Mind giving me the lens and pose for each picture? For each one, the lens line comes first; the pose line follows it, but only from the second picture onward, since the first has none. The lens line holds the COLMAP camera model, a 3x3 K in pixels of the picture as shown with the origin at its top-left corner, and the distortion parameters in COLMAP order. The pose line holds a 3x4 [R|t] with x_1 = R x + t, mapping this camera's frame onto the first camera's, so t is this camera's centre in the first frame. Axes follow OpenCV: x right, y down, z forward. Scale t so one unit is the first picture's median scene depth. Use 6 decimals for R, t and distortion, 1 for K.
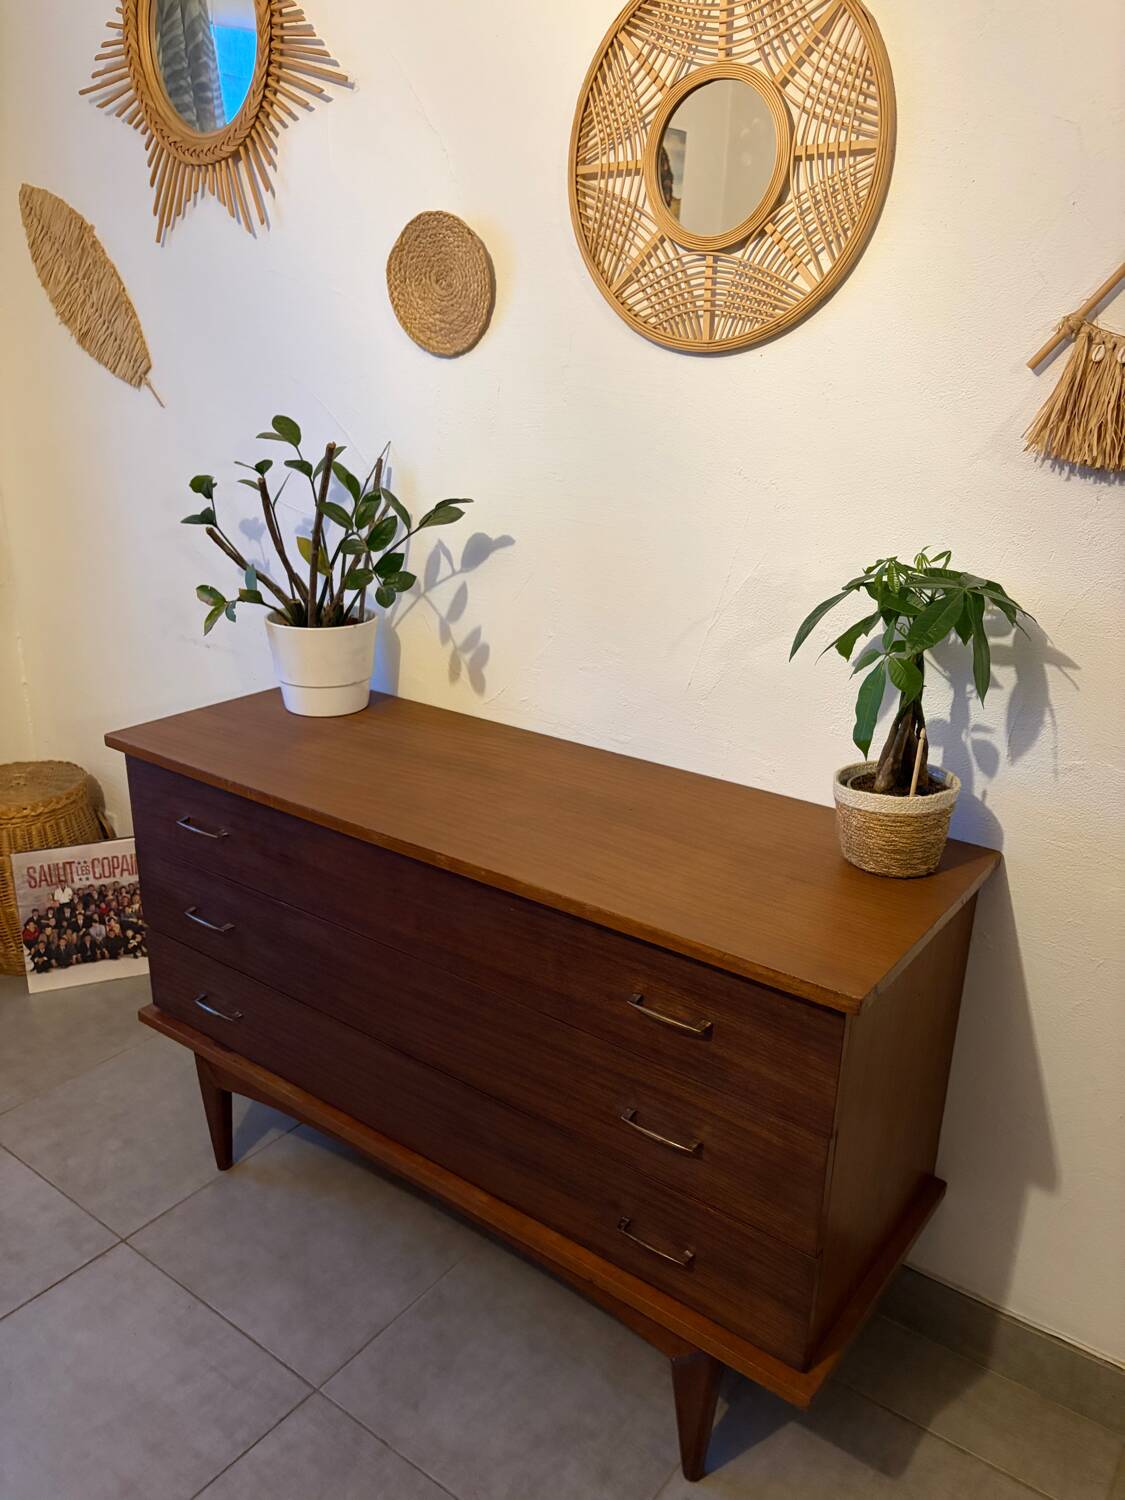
lens RADIAL K [[1137.6, 0, 559.2], [0, 1137.6, 753.6], [0, 0, 1]] dist [0.047805, -0.057848]
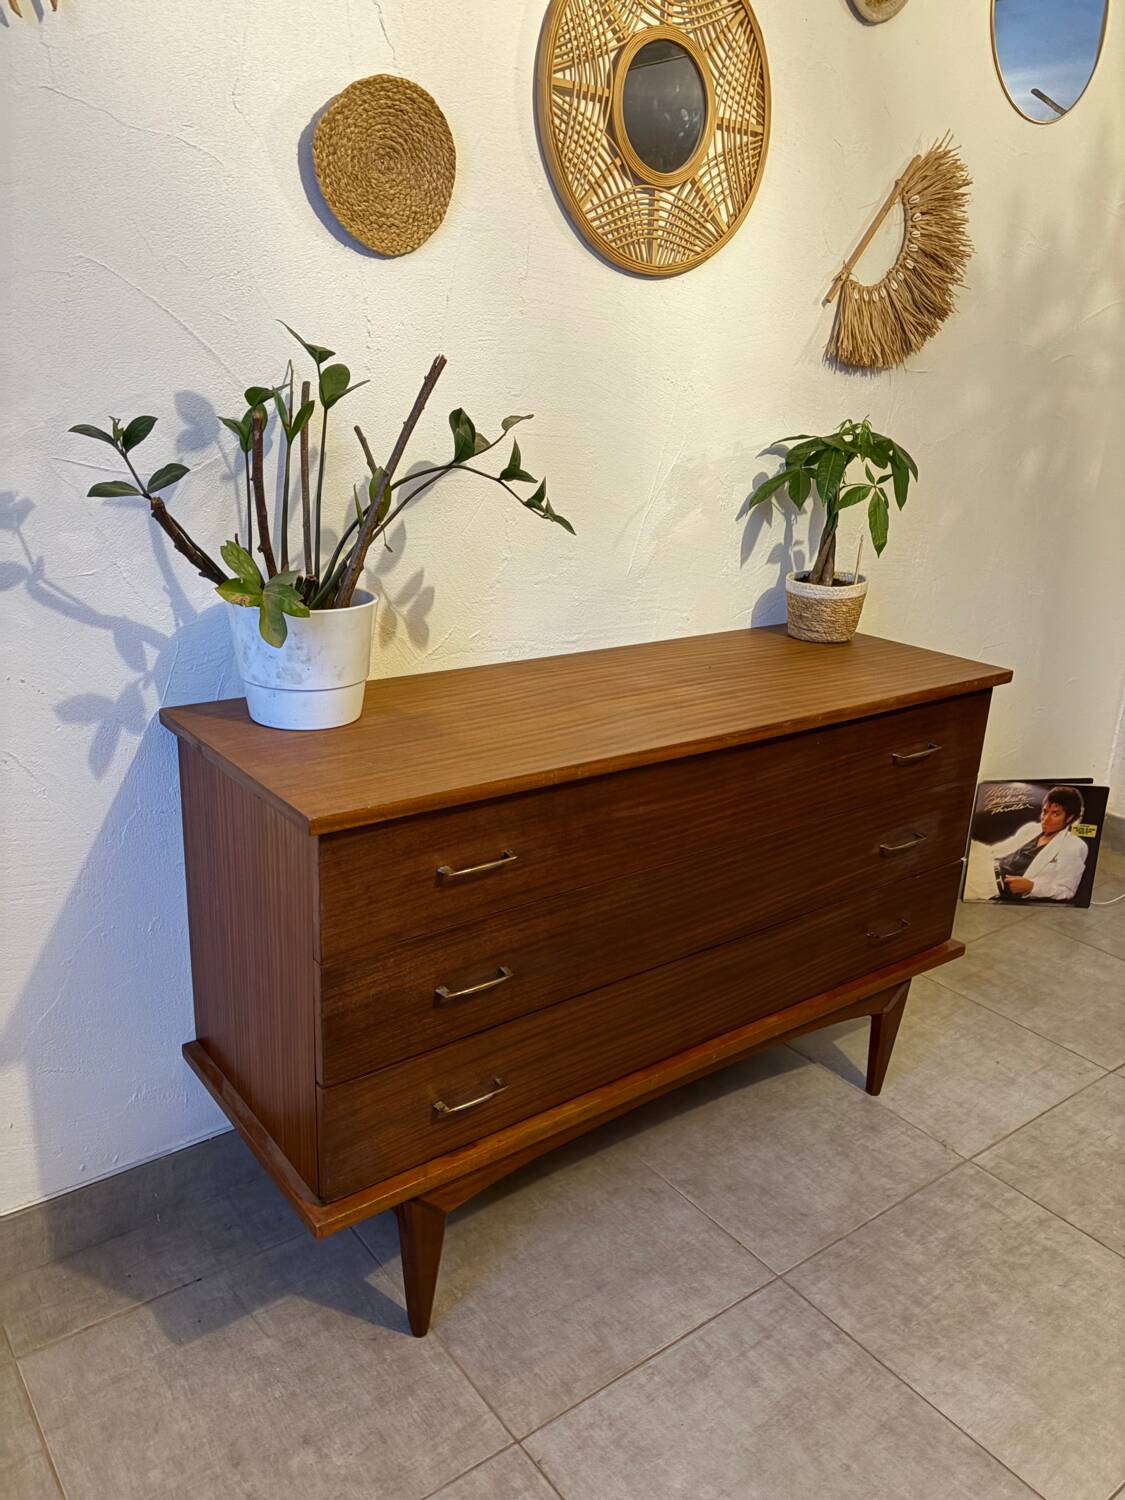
lens RADIAL K [[1137.6, 0, 565.3], [0, 1137.6, 749.4], [0, 0, 1]] dist [0.047805, -0.057848]
pose [[0.273060, -0.309033, 0.911008, -1.013643], [0.283515, 0.930789, 0.230764, -0.174533], [-0.919270, 0.195272, 0.341777, 0.699949]]
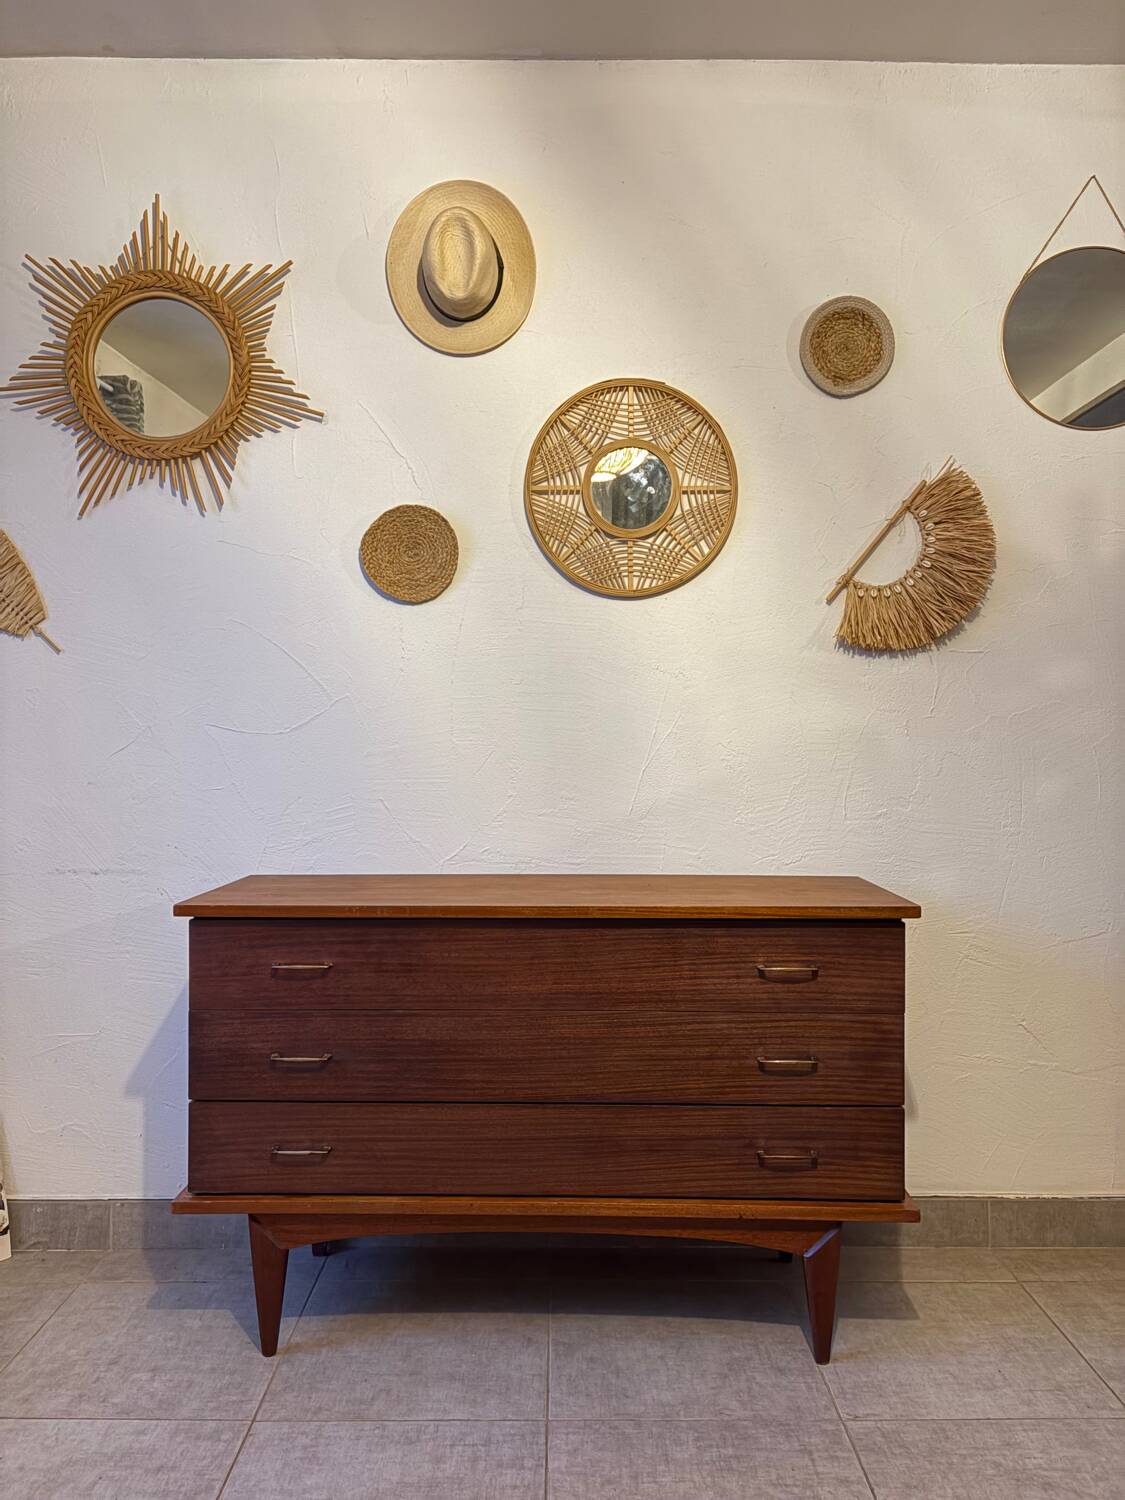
lens RADIAL K [[1137.6, 0, 561.8], [0, 1137.6, 742.6], [0, 0, 1]] dist [0.047805, -0.057848]
pose [[0.798337, -0.016118, 0.601995, -0.829363], [0.214546, 0.941663, -0.259307, 0.214507], [-0.562697, 0.336170, 0.755223, -0.076734]]
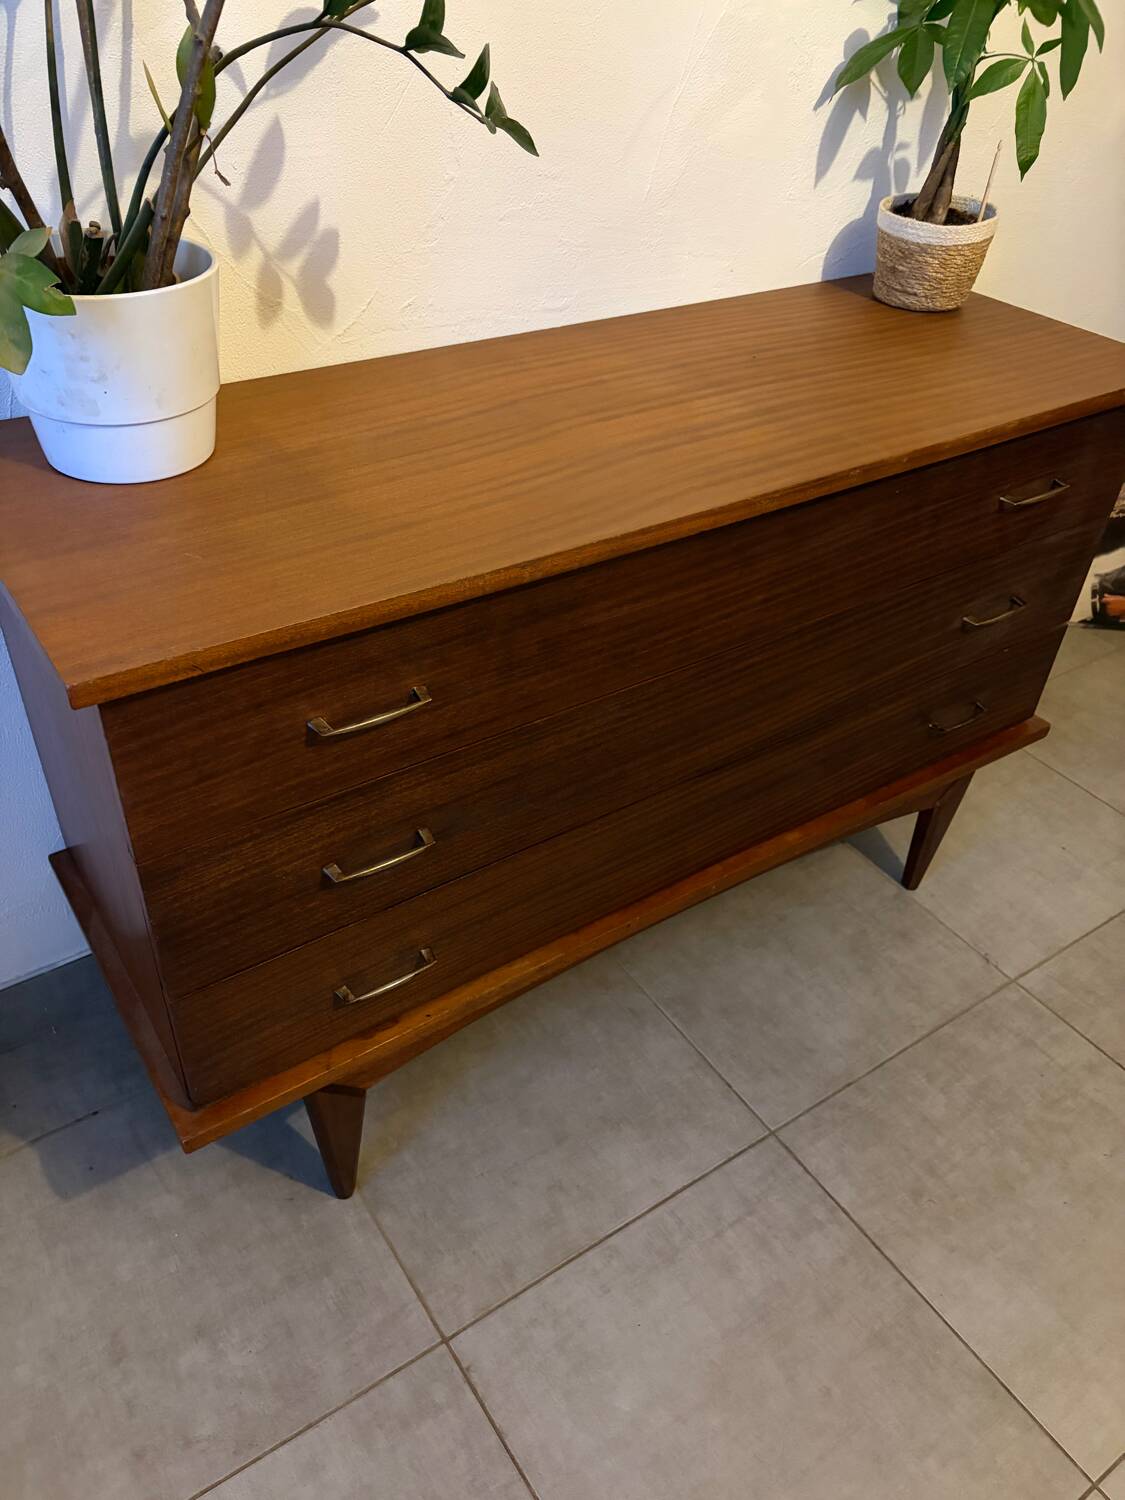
lens RADIAL K [[1137.6, 0, 560.8], [0, 1137.6, 764.0], [0, 0, 1]] dist [0.047805, -0.057848]
pose [[0.322611, -0.591127, 0.739251, -0.714728], [0.272935, 0.805932, 0.525338, -0.173200], [-0.906327, 0.032288, 0.421342, 0.734660]]
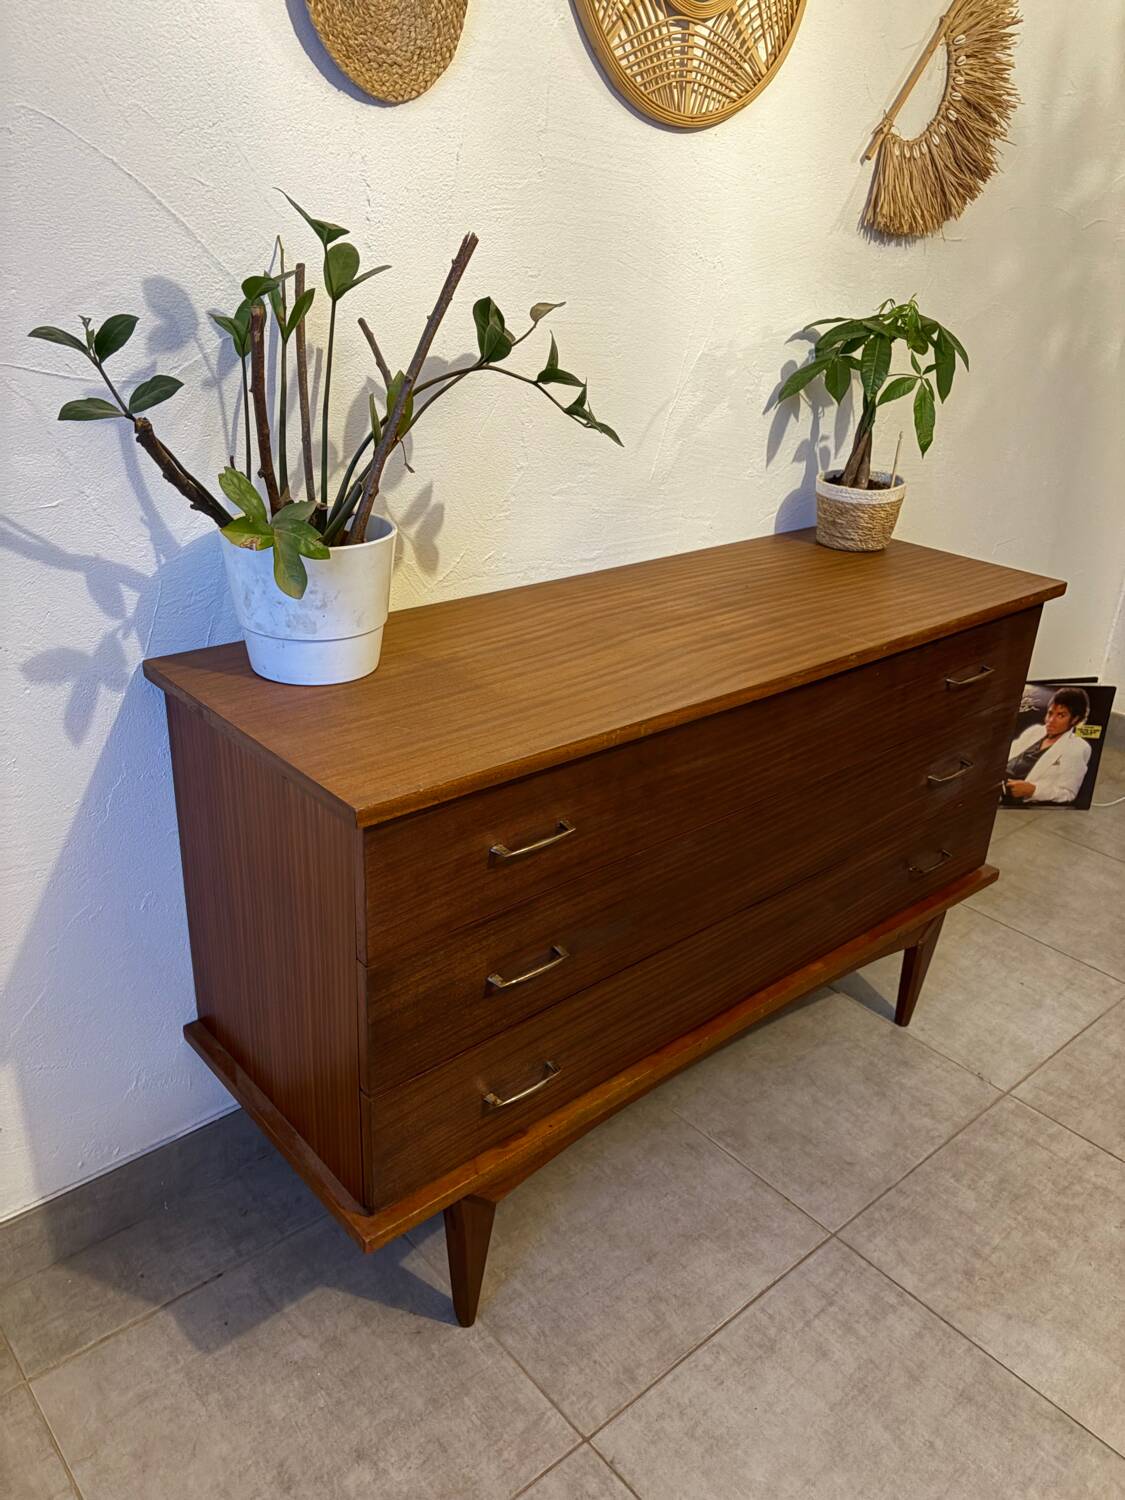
lens RADIAL K [[1137.6, 0, 563.6], [0, 1137.6, 750.4], [0, 0, 1]] dist [0.047805, -0.057848]
pose [[0.208262, -0.415009, 0.885660, -0.920922], [0.287070, 0.891571, 0.350275, -0.221816], [-0.934996, 0.181297, 0.304817, 0.804678]]
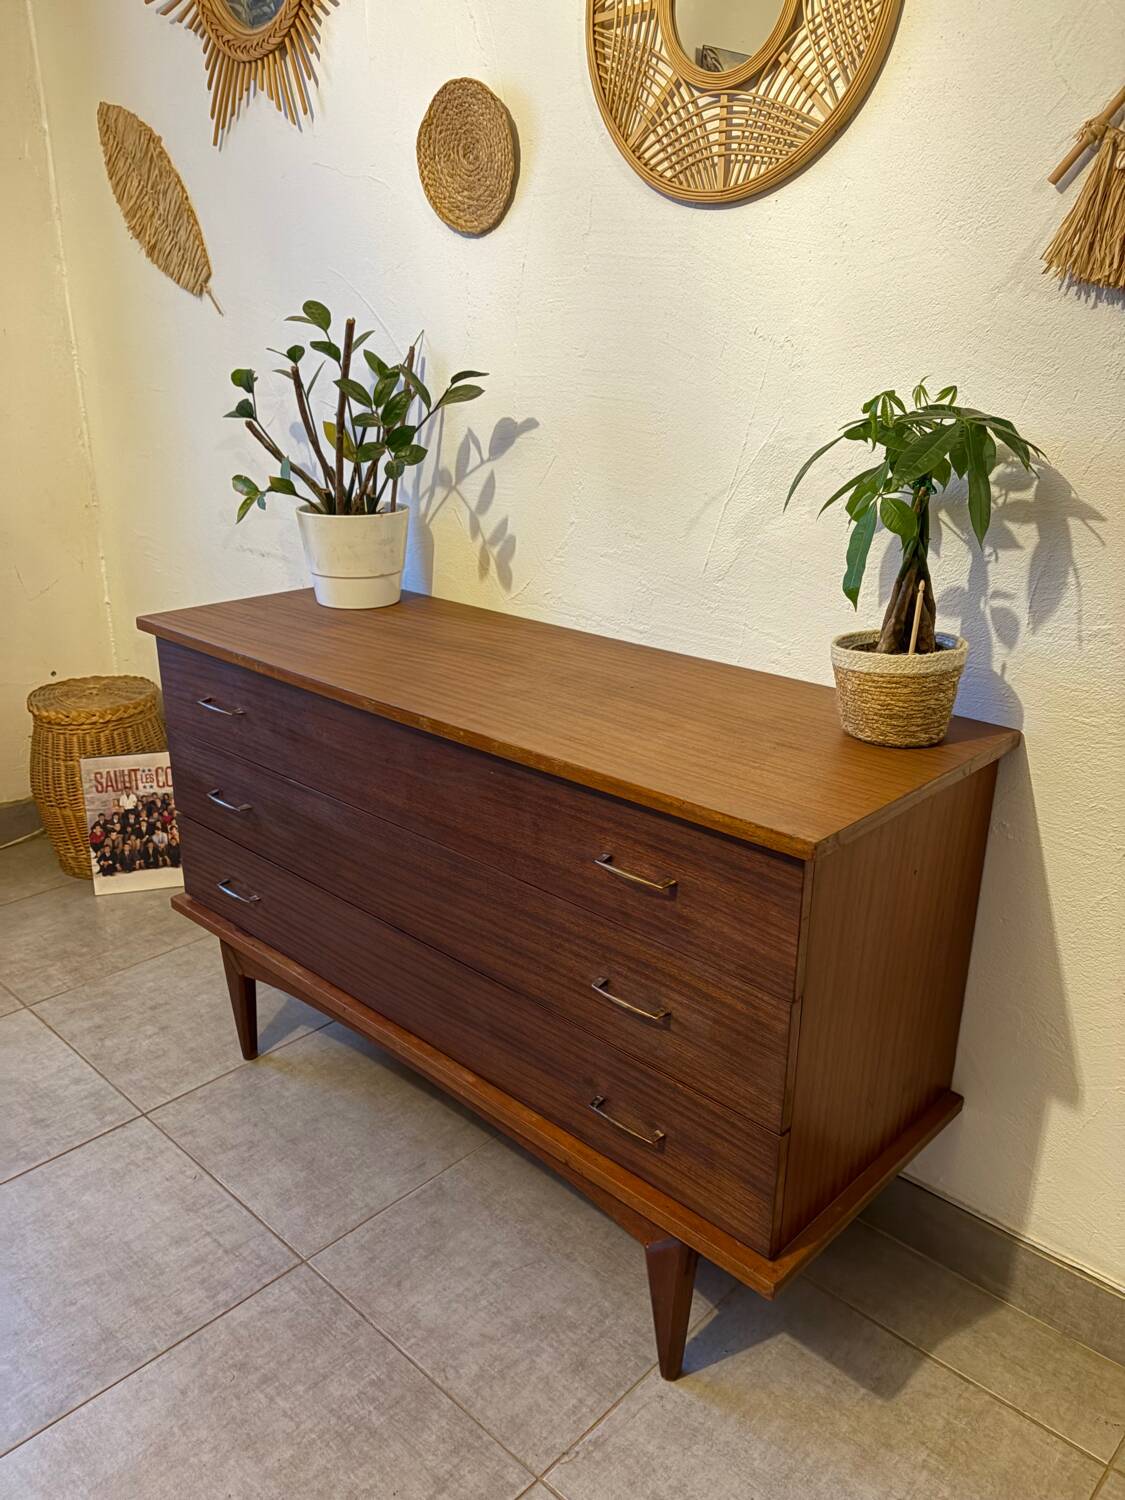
lens RADIAL K [[1137.6, 0, 559.3], [0, 1137.6, 752.8], [0, 0, 1]] dist [0.047805, -0.057848]
pose [[0.992767, 0.029149, -0.116461, 0.107756], [-0.028513, 0.999568, 0.007118, 0.093433], [0.116618, -0.003746, 0.993170, 0.034043]]
